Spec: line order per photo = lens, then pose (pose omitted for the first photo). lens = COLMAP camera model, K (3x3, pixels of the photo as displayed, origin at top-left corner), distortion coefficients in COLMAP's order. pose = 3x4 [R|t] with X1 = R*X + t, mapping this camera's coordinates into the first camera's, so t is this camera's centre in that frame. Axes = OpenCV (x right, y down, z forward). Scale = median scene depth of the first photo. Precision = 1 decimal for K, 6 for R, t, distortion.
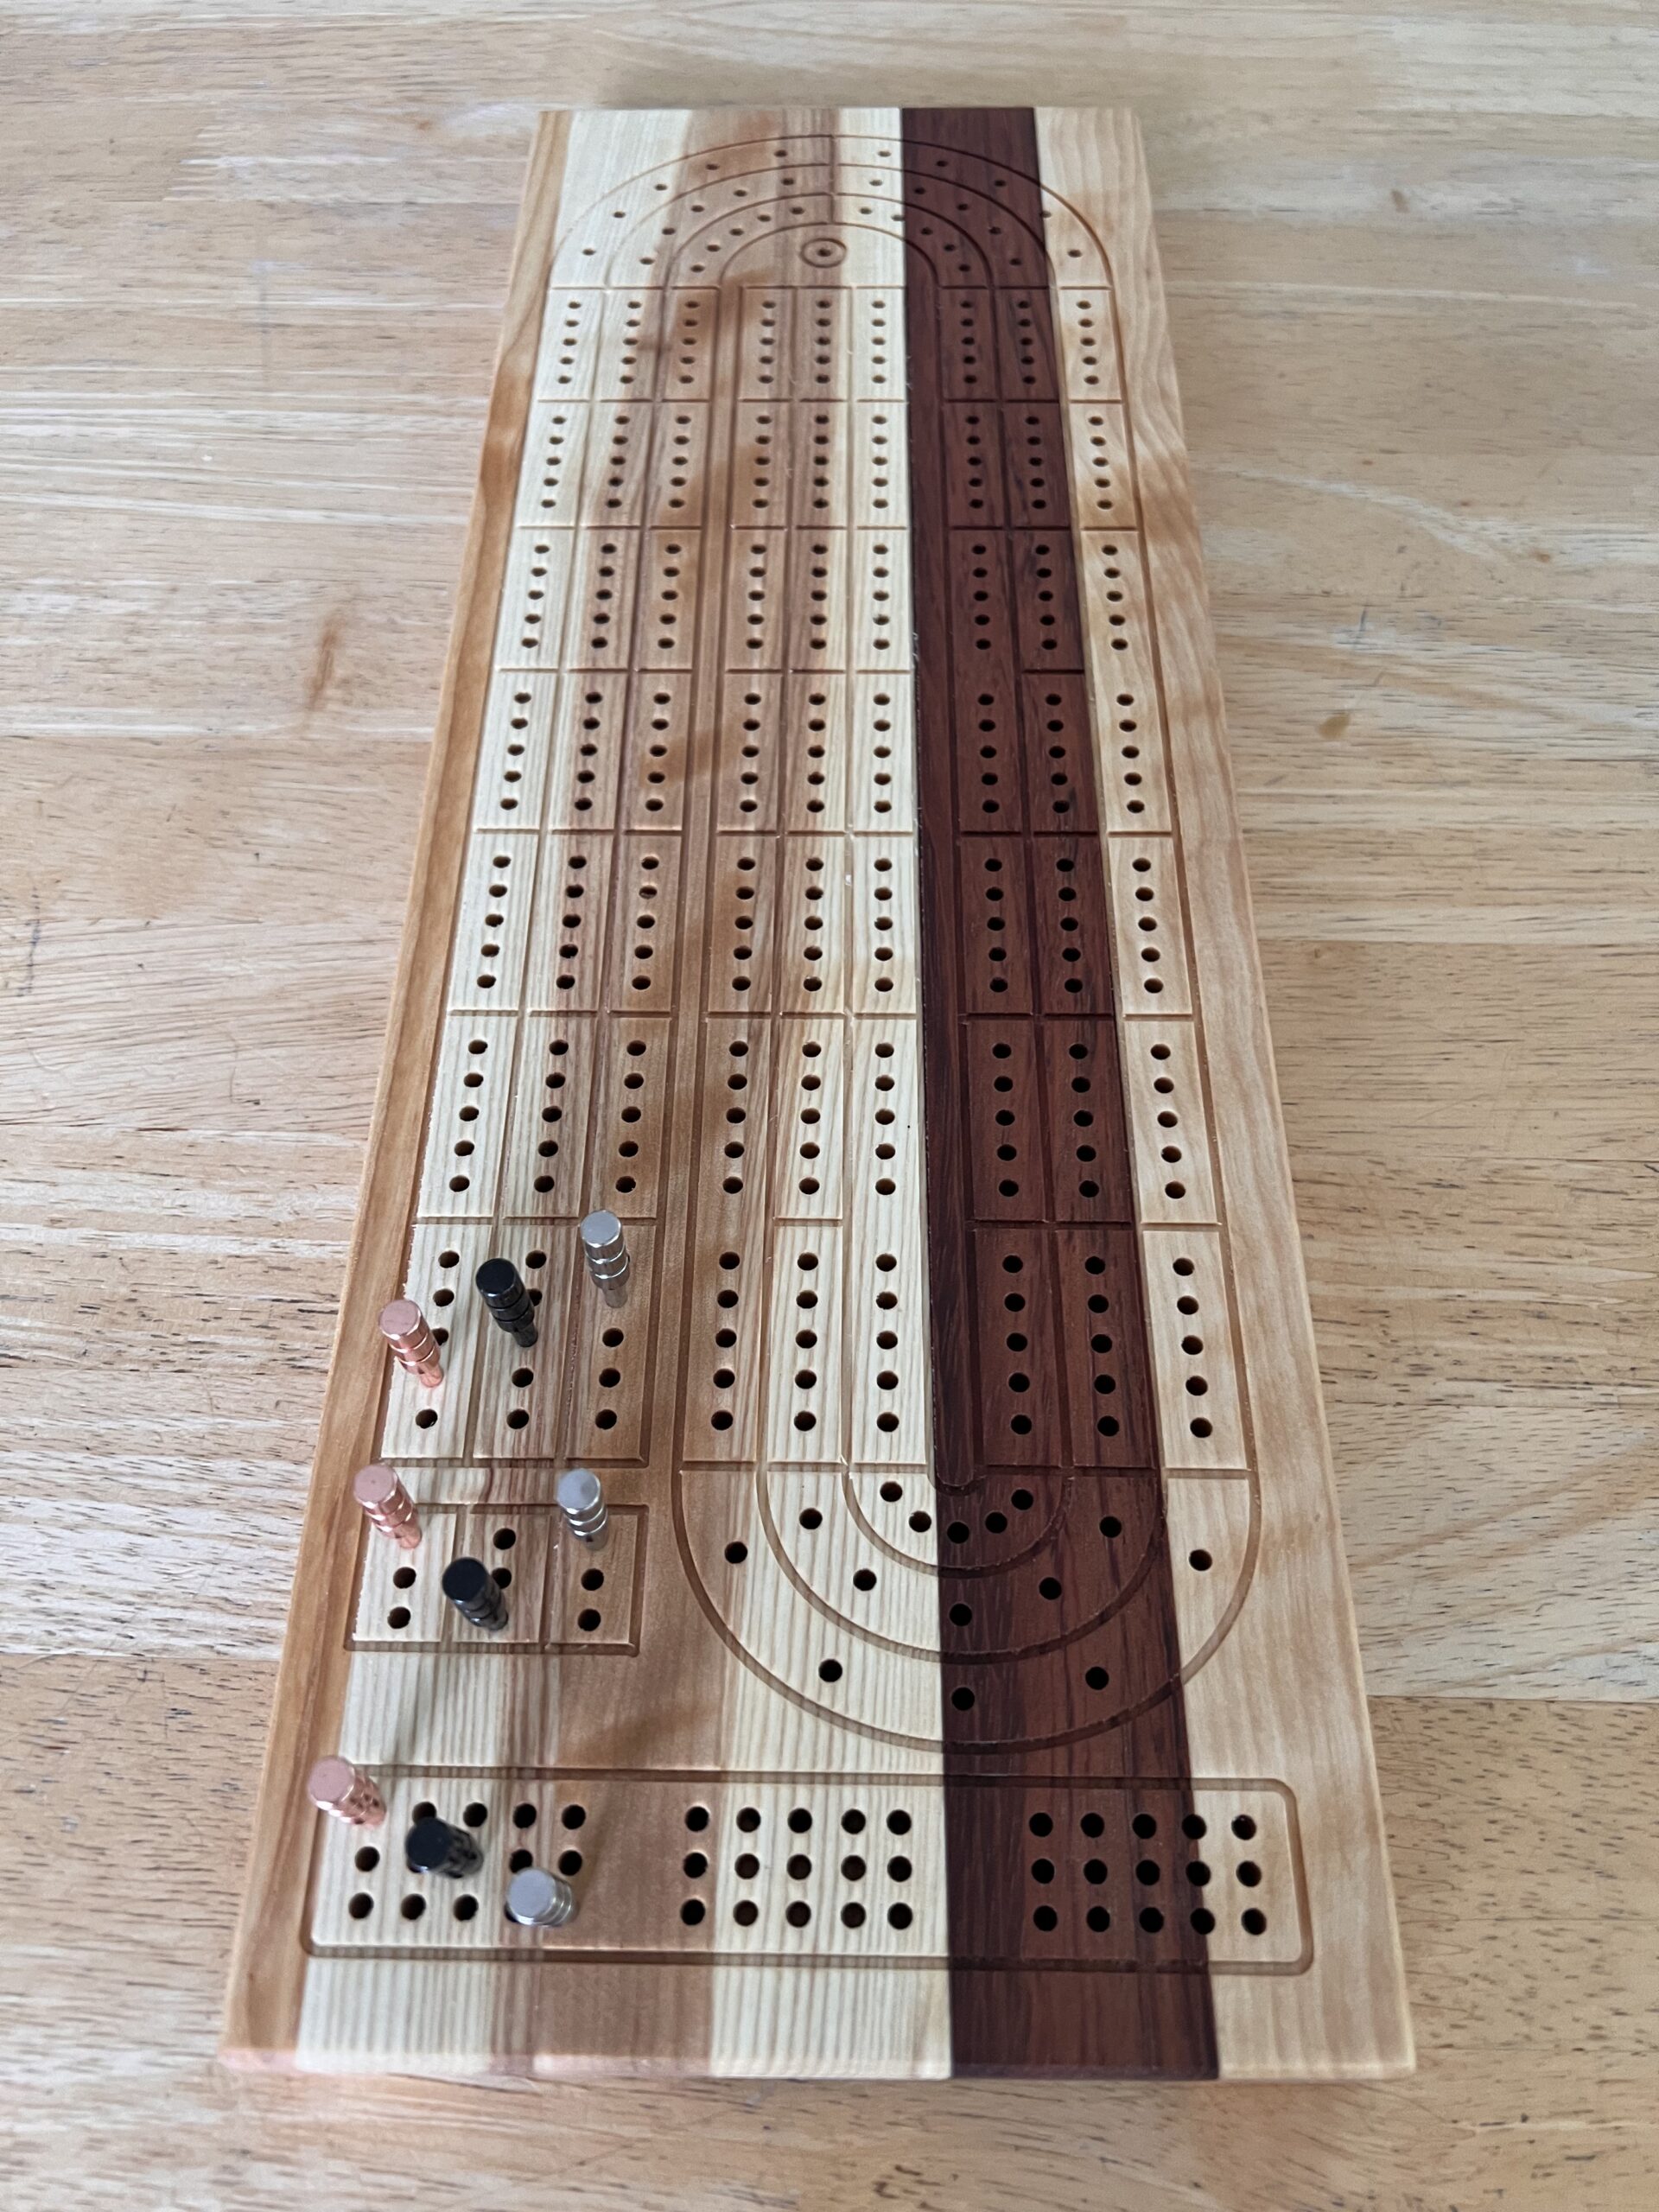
lens RADIAL K [[1746.8, 0, 799.2], [0, 1746.8, 1134.9], [0, 0, 1]] dist [0.029908, -0.050777]
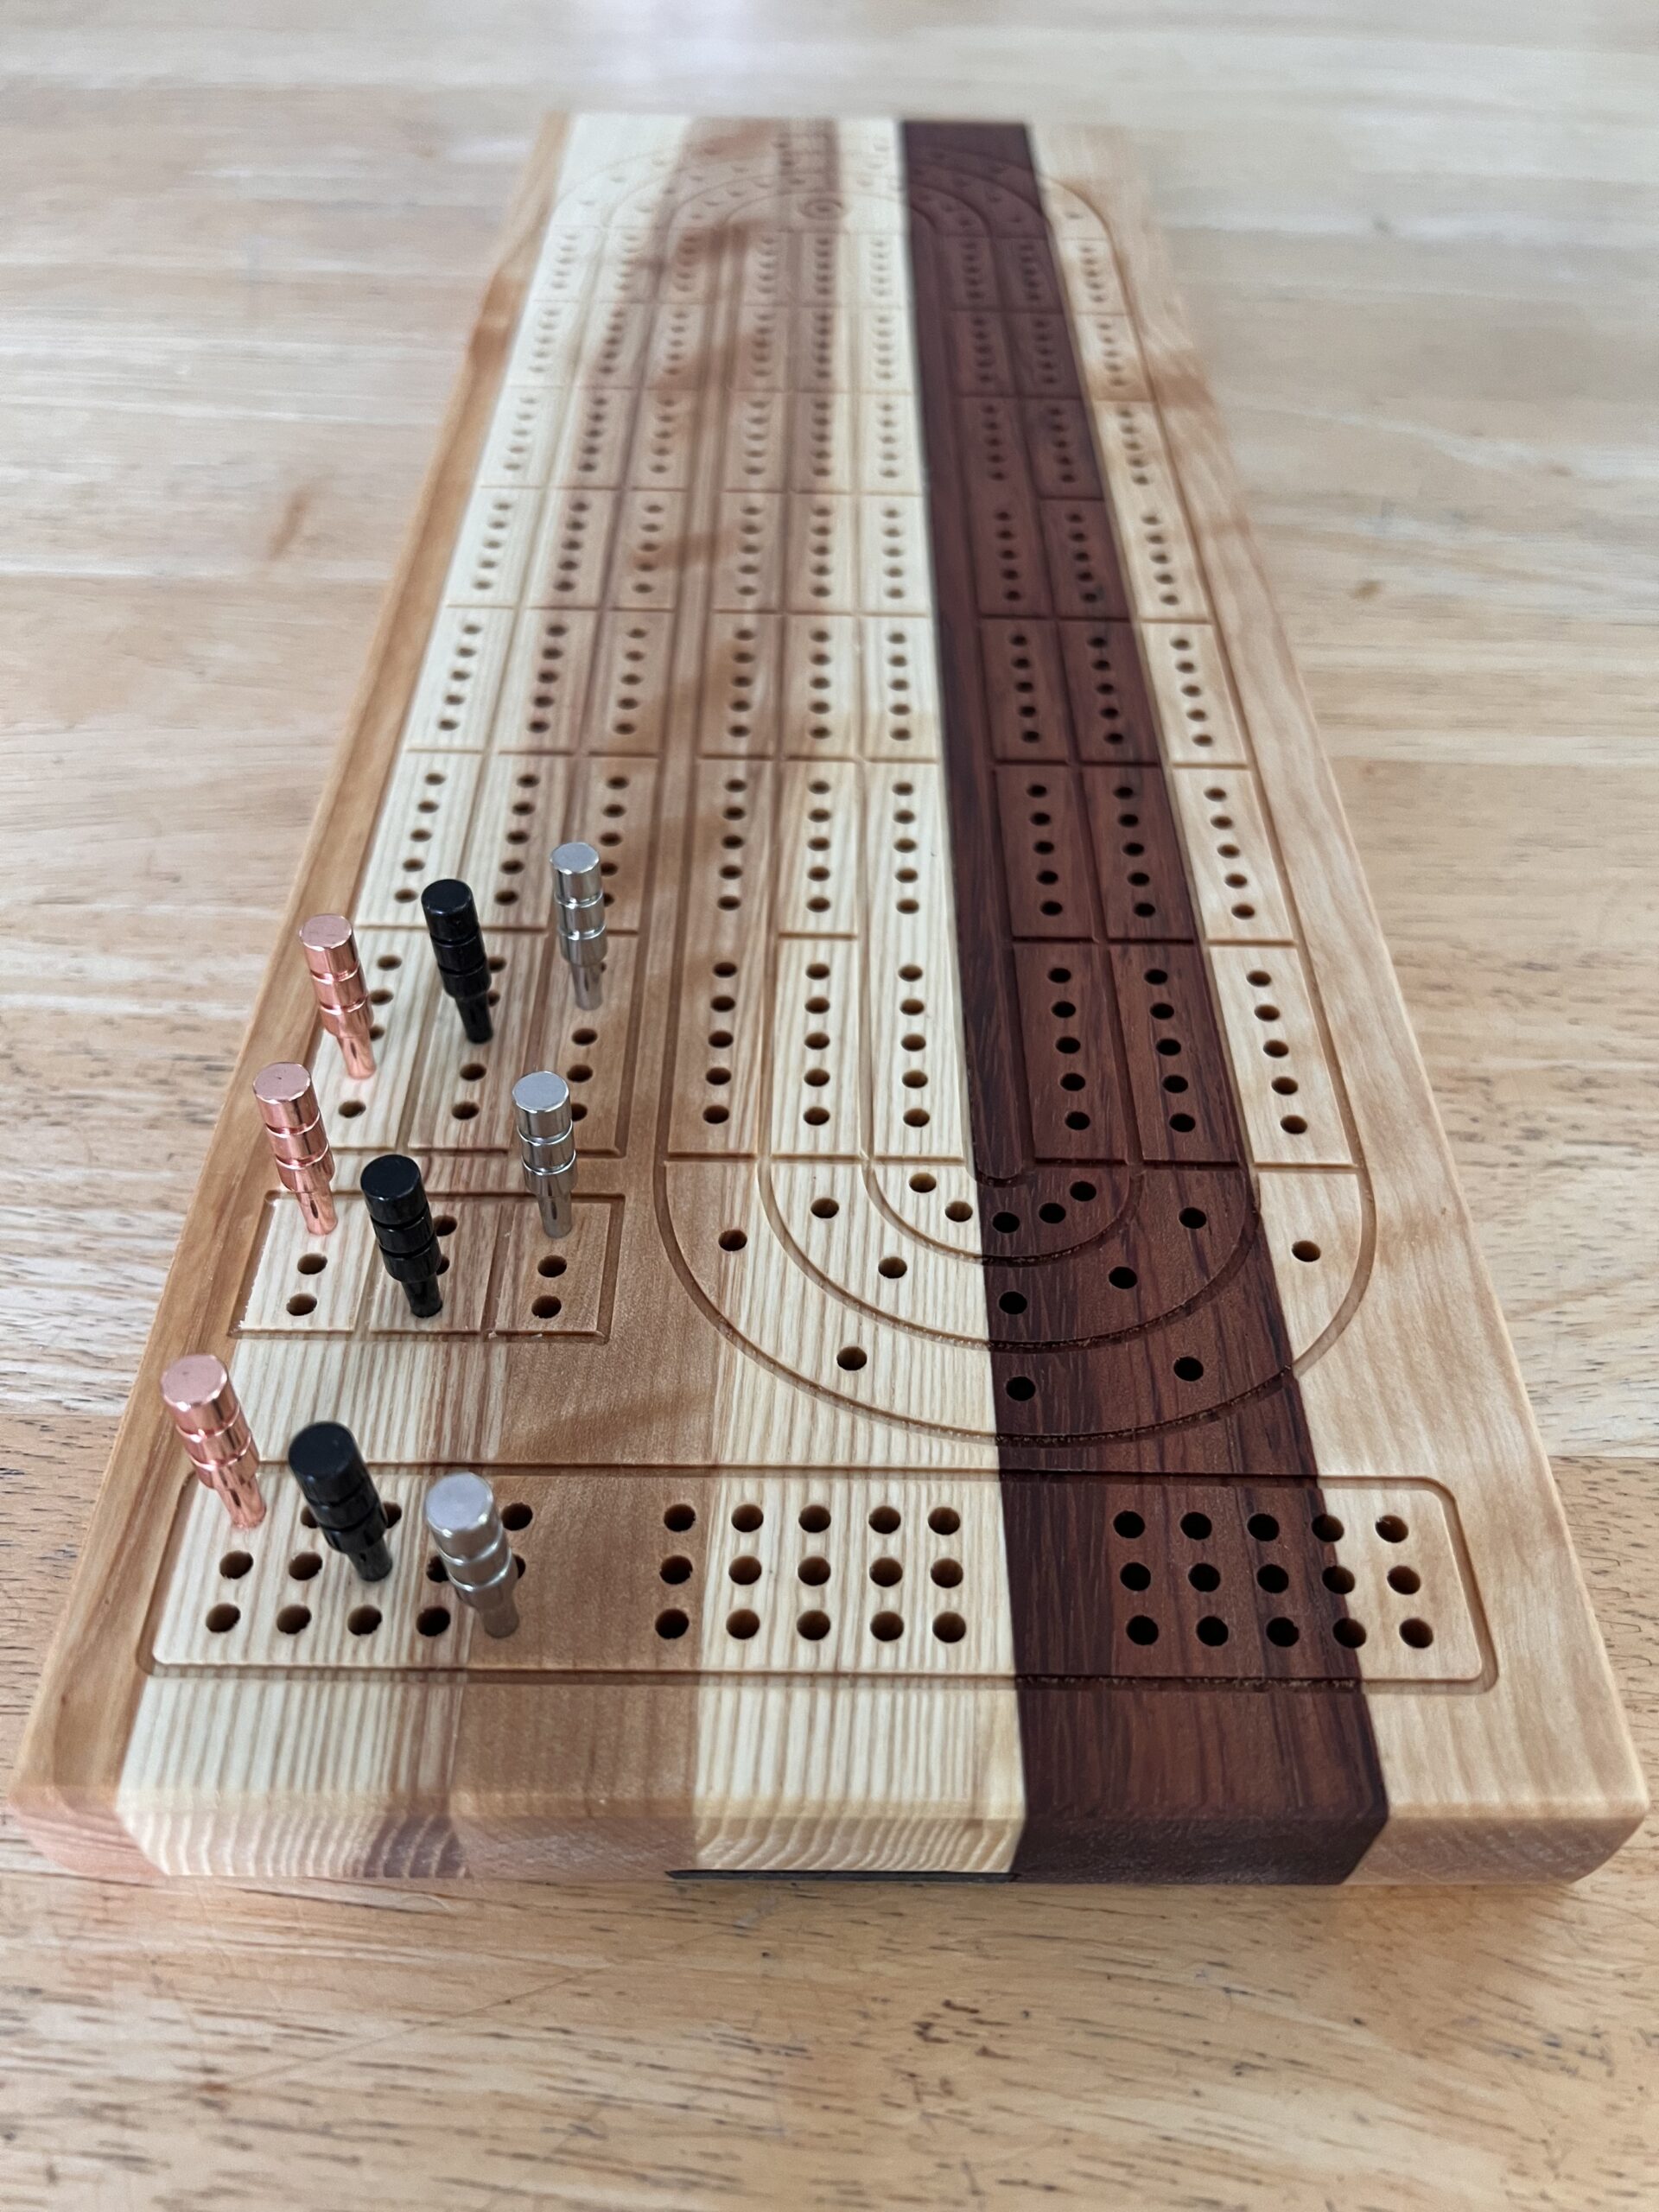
lens RADIAL K [[1746.8, 0, 822.7], [0, 1746.8, 1151.4], [0, 0, 1]] dist [0.029908, -0.050777]
pose [[0.999260, 0.014362, 0.035694, -0.020648], [-0.007064, 0.980429, -0.196749, 0.310155], [-0.037821, 0.196351, 0.979804, 0.179215]]
